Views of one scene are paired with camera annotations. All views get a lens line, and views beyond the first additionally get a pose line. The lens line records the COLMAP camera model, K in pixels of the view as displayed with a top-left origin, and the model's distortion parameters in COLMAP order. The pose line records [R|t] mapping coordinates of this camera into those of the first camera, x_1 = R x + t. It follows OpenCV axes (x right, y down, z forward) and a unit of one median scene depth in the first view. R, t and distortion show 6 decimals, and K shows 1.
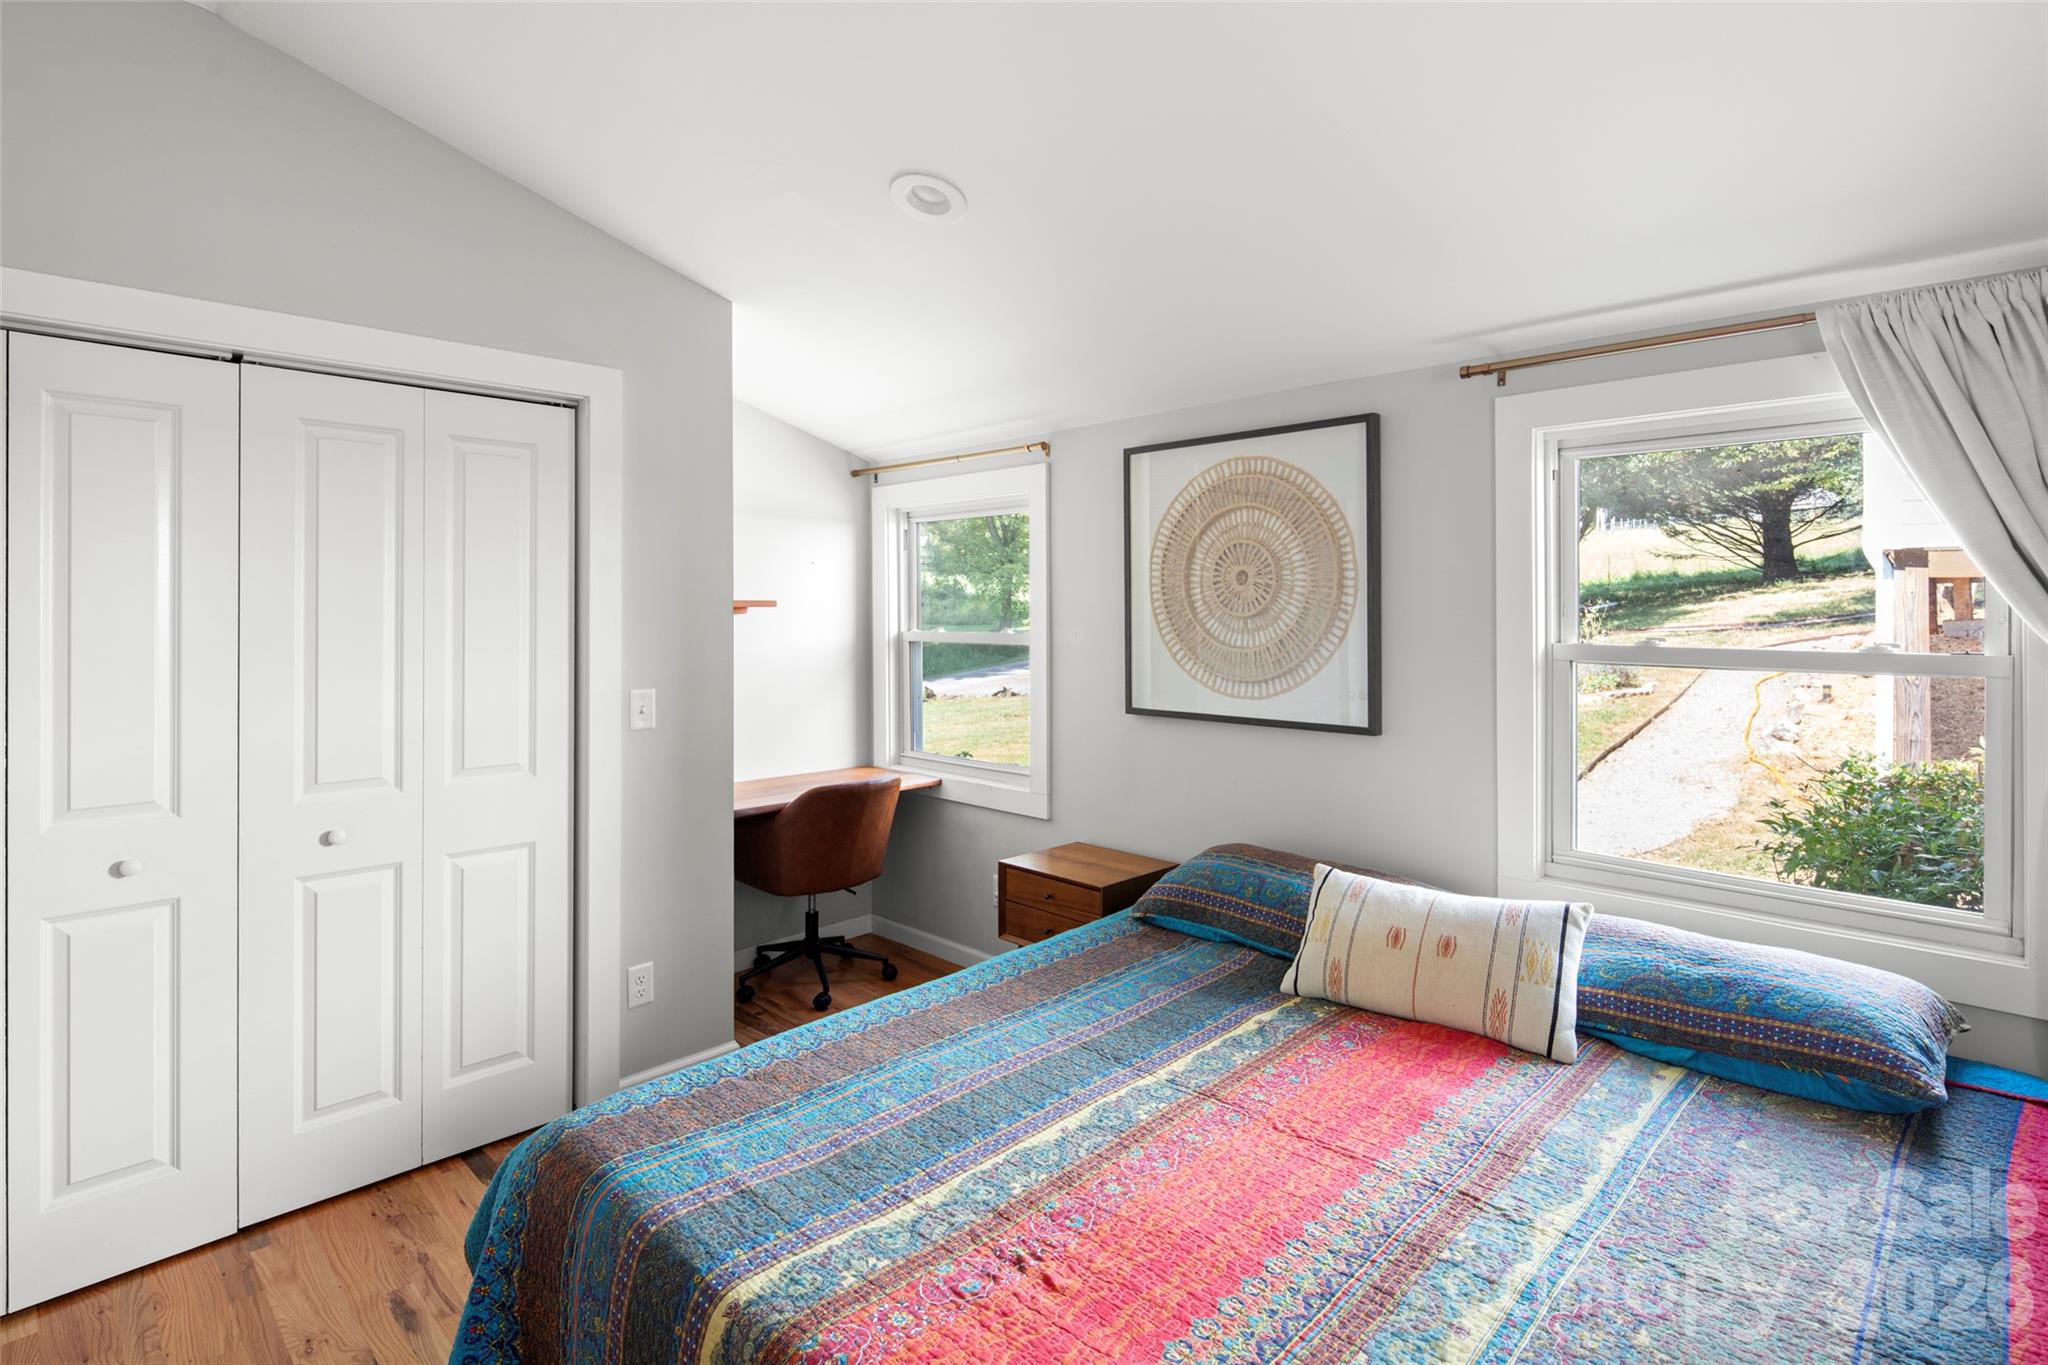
lens RADIAL K [[1014.5, 0, 1003.0], [0, 1014.5, 603.4], [0, 0, 1]] dist [0.004758, -0.004162]
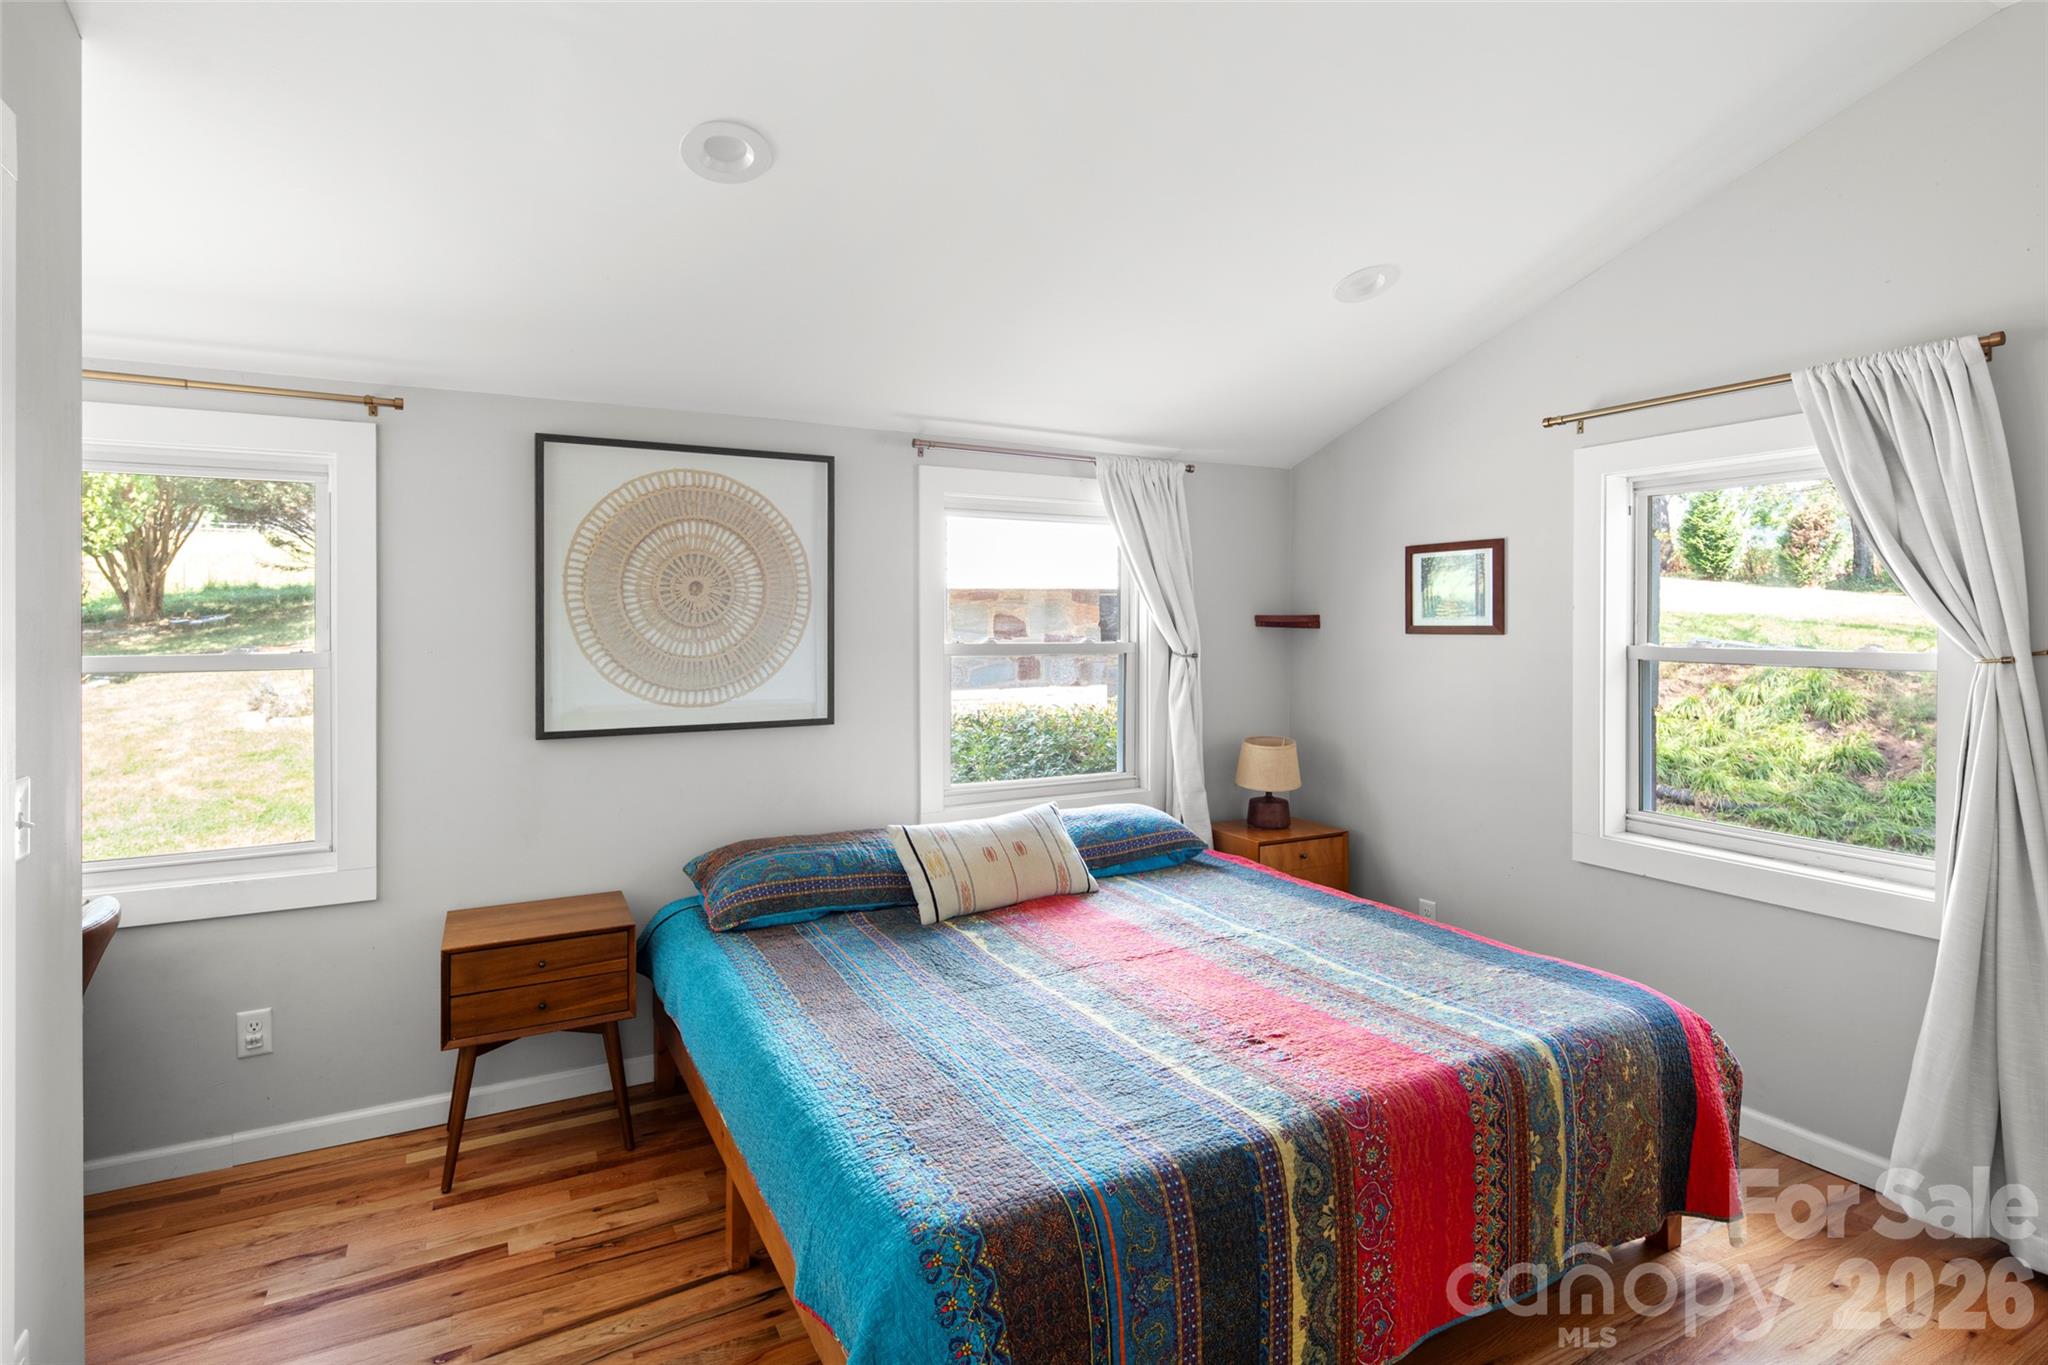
lens RADIAL K [[1014.5, 0, 1076.6], [0, 1014.5, 631.3], [0, 0, 1]] dist [0.004758, -0.004162]
pose [[0.264078, -0.007900, 0.964469, -0.693682], [-0.004954, 0.999942, 0.009547, 0.006628], [-0.964489, -0.007299, 0.264023, 0.388852]]
